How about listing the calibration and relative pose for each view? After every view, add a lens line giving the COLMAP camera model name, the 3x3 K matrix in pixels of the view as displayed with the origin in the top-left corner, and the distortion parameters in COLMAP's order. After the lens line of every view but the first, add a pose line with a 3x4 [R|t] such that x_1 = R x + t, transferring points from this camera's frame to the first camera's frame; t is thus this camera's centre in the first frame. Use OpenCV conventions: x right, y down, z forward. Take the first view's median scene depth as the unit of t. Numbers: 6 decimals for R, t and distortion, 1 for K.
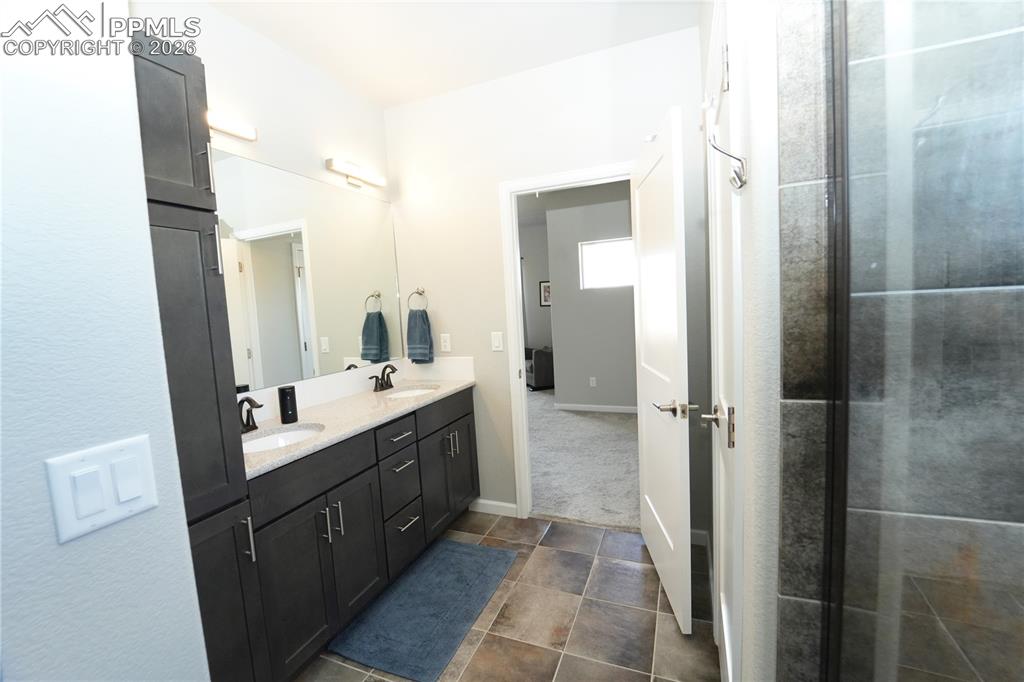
lens RADIAL K [[420.4, 0, 510.1], [0, 420.4, 339.5], [0, 0, 1]] dist [-0.021537, 0.000758]
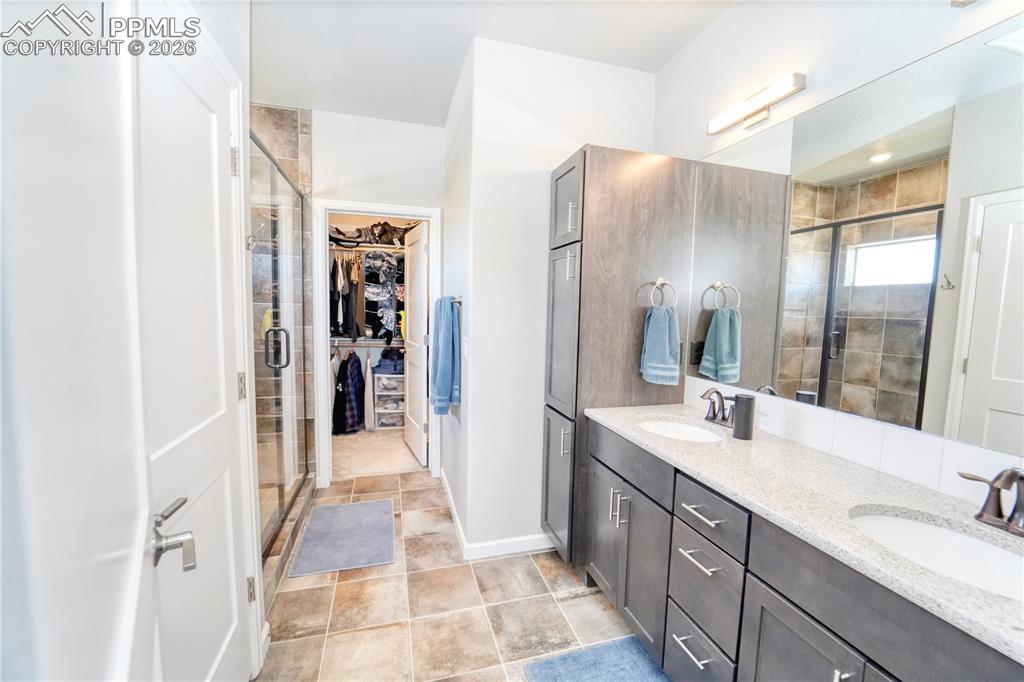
lens RADIAL K [[420.4, 0, 512.4], [0, 420.4, 341.8], [0, 0, 1]] dist [-0.021537, 0.000758]
pose [[-0.785854, 0.104592, -0.609503, 0.230683], [-0.012345, 0.982744, 0.184557, -0.096188], [0.618289, 0.152559, -0.771002, 0.975904]]
